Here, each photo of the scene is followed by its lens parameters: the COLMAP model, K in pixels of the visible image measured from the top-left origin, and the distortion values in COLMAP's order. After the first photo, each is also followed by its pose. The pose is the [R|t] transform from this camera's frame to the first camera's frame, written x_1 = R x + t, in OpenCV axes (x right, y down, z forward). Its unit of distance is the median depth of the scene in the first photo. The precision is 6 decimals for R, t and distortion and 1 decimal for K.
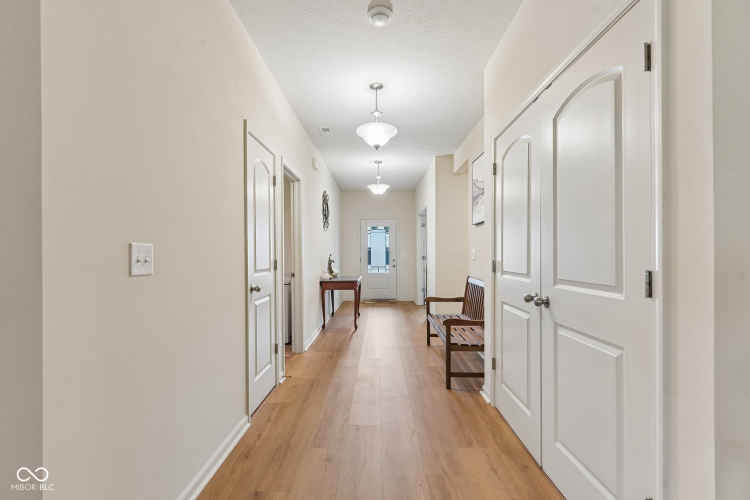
lens RADIAL K [[347.7, 0, 372.1], [0, 347.7, 257.1], [0, 0, 1]] dist [0.000437, 0.000549]
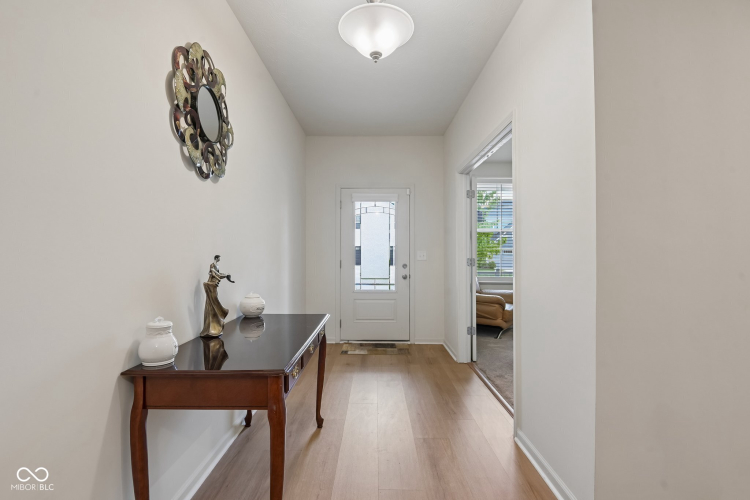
lens RADIAL K [[263.0, 0, 375.0], [0, 263.0, 250.0], [0, 0, 1]] dist [0.000051, 0.000036]
pose [[0.999796, 0.003967, 0.019825, 0.010378], [-0.003475, 0.999686, -0.024817, -0.005055], [-0.019917, 0.024743, 0.999495, 0.608348]]
